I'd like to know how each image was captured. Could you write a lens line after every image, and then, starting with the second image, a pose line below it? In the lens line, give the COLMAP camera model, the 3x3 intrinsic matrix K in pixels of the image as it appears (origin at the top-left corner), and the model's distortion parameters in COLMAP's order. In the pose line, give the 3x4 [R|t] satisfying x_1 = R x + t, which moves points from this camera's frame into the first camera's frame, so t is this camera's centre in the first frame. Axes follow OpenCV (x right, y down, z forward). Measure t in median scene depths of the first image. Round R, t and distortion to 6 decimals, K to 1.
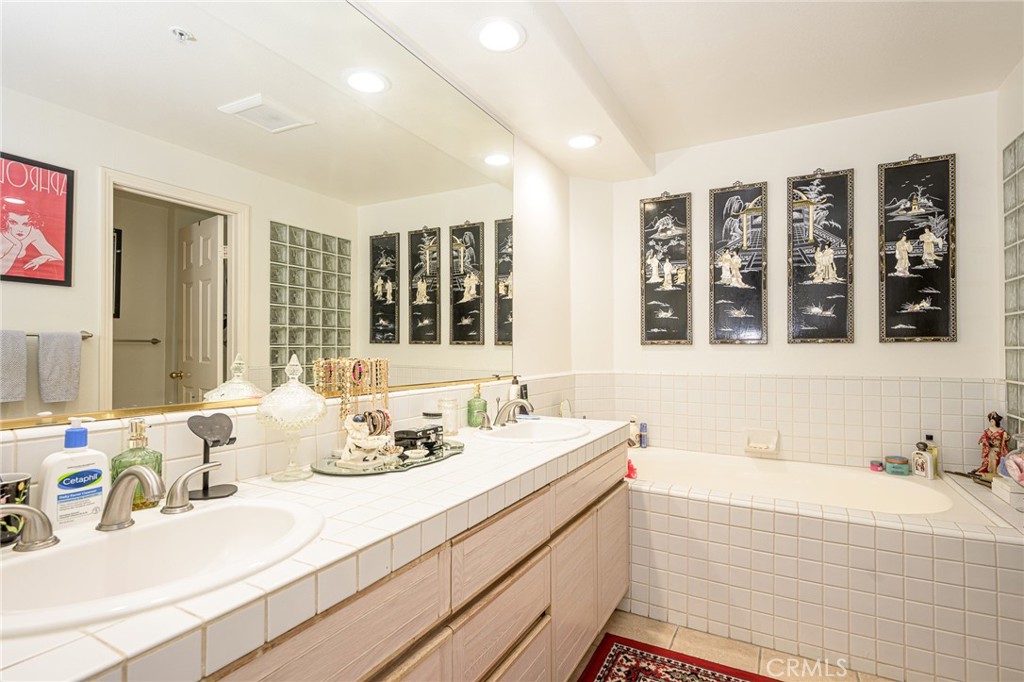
lens RADIAL K [[498.5, 0, 512.1], [0, 498.5, 345.0], [0, 0, 1]] dist [0.000121, -0.000232]
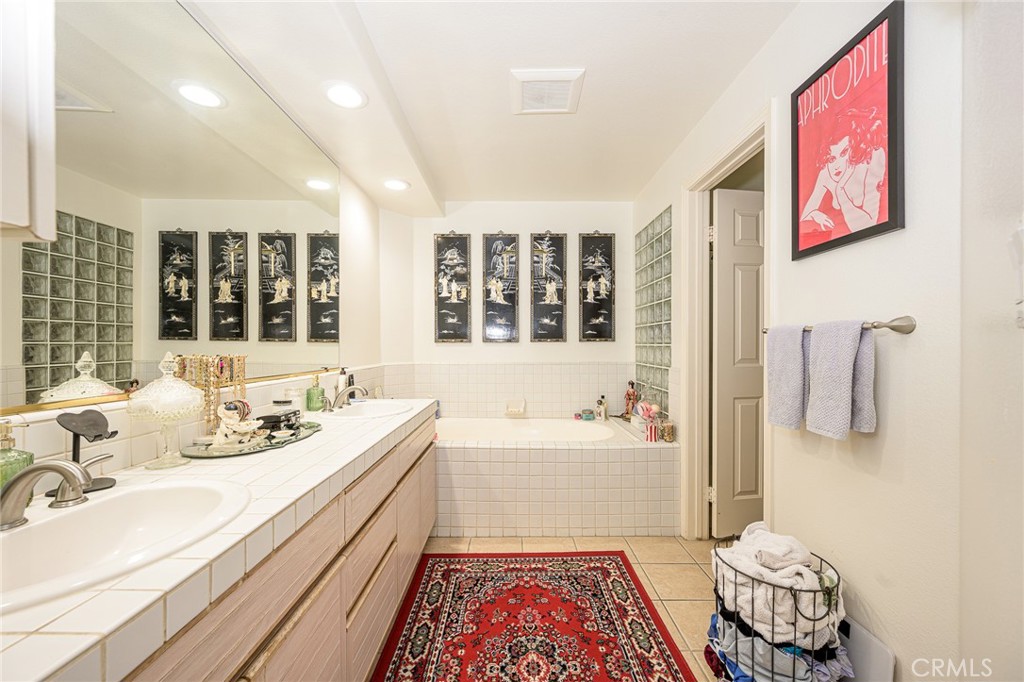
lens RADIAL K [[402.4, 0, 514.0], [0, 402.4, 344.2], [0, 0, 1]] dist [-0.000422, 0.000018]
pose [[0.875563, 0.000916, 0.483104, -0.090062], [-0.003938, 0.999979, 0.005242, -0.002298], [-0.483088, -0.006492, 0.875548, -0.058767]]
